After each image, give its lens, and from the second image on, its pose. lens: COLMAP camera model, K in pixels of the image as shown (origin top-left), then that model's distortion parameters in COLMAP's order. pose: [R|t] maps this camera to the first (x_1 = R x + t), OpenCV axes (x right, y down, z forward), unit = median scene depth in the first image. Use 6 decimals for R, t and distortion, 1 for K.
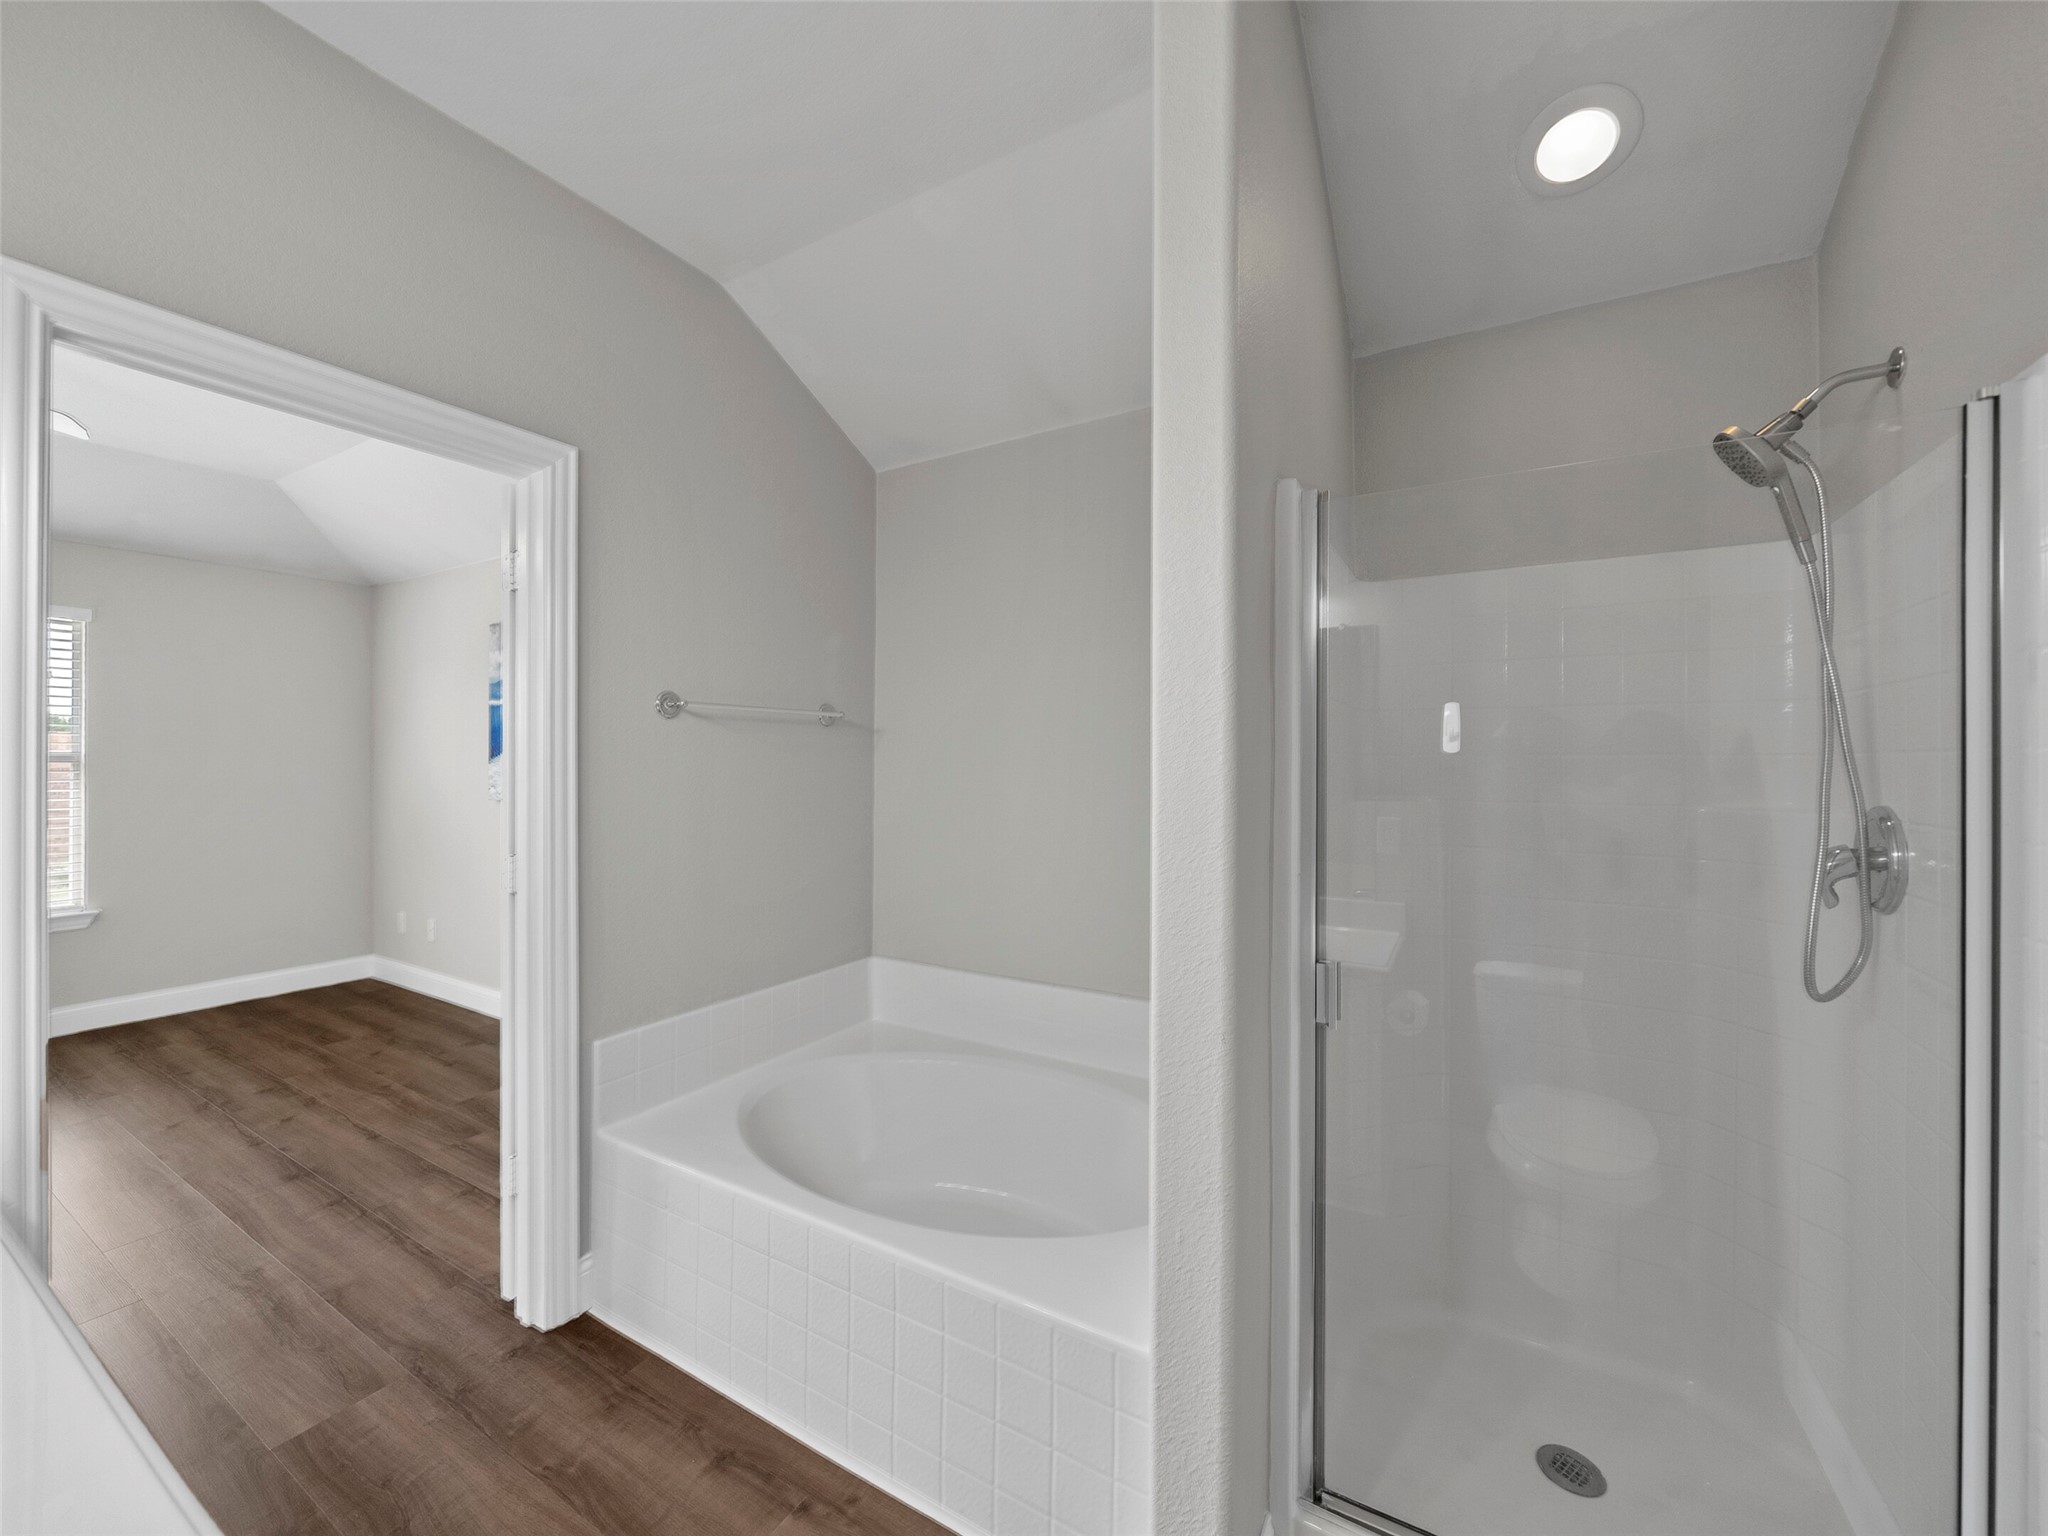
lens RADIAL K [[799.3, 0, 1007.5], [0, 799.3, 760.6], [0, 0, 1]] dist [-0.004325, -0.000781]
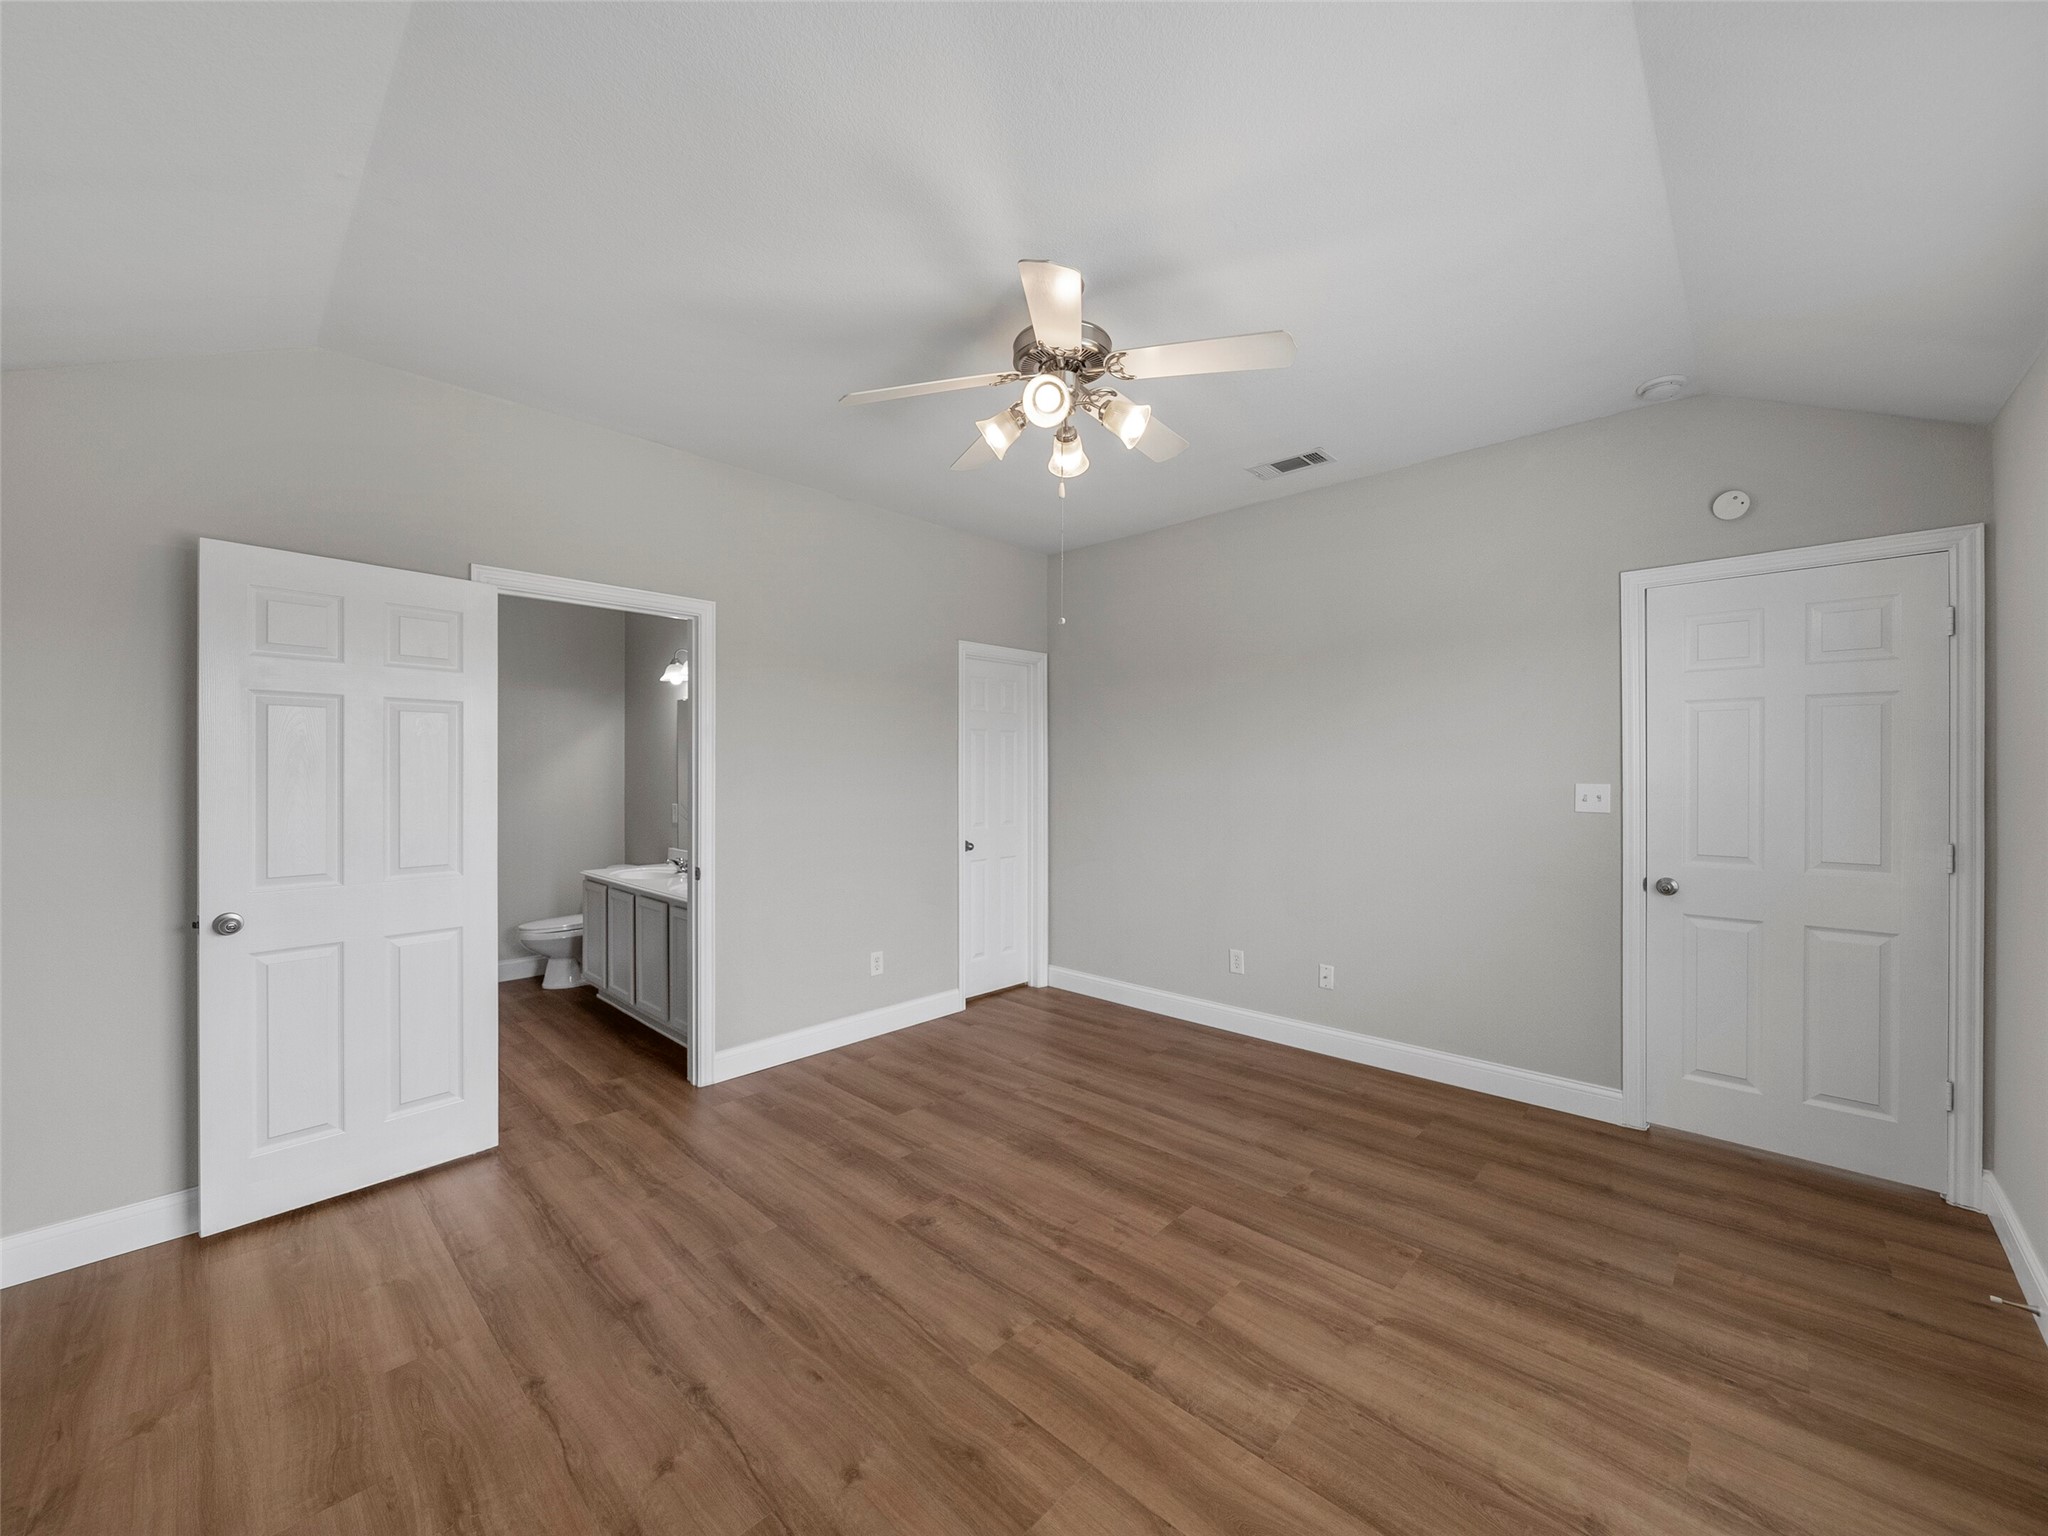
lens RADIAL K [[799.3, 0, 1027.3], [0, 799.3, 767.9], [0, 0, 1]] dist [-0.004325, -0.000781]
pose [[-0.975456, -0.002815, 0.220178, -1.325586], [-0.003617, 0.999988, -0.003241, -0.008484], [-0.220167, -0.003958, -0.975454, 1.544193]]
